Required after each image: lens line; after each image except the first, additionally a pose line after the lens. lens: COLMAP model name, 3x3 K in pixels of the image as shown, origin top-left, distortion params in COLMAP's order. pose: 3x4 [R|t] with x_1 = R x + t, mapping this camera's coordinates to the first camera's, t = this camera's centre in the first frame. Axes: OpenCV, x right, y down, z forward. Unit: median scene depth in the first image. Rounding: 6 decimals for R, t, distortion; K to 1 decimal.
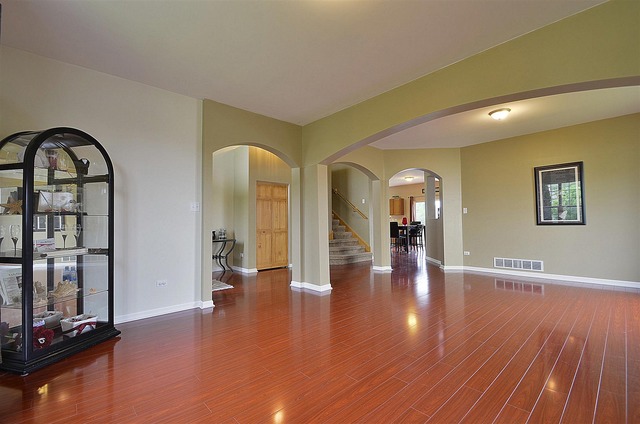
lens RADIAL K [[279.6, 0, 318.0], [0, 279.6, 216.6], [0, 0, 1]] dist [-0.000933, -0.000197]
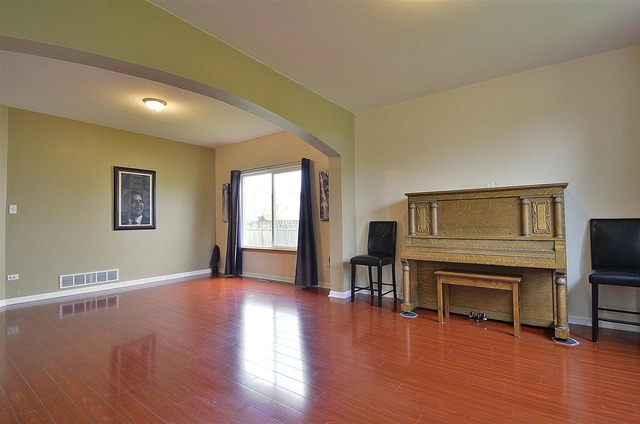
lens RADIAL K [[308.7, 0, 317.9], [0, 308.7, 211.0], [0, 0, 1]] dist [-0.005388, -0.000369]
pose [[-0.187426, 0.049689, 0.981021, -0.325180], [-0.007262, 0.998622, -0.051968, 0.015916], [-0.982252, -0.016865, -0.186807, 0.547497]]
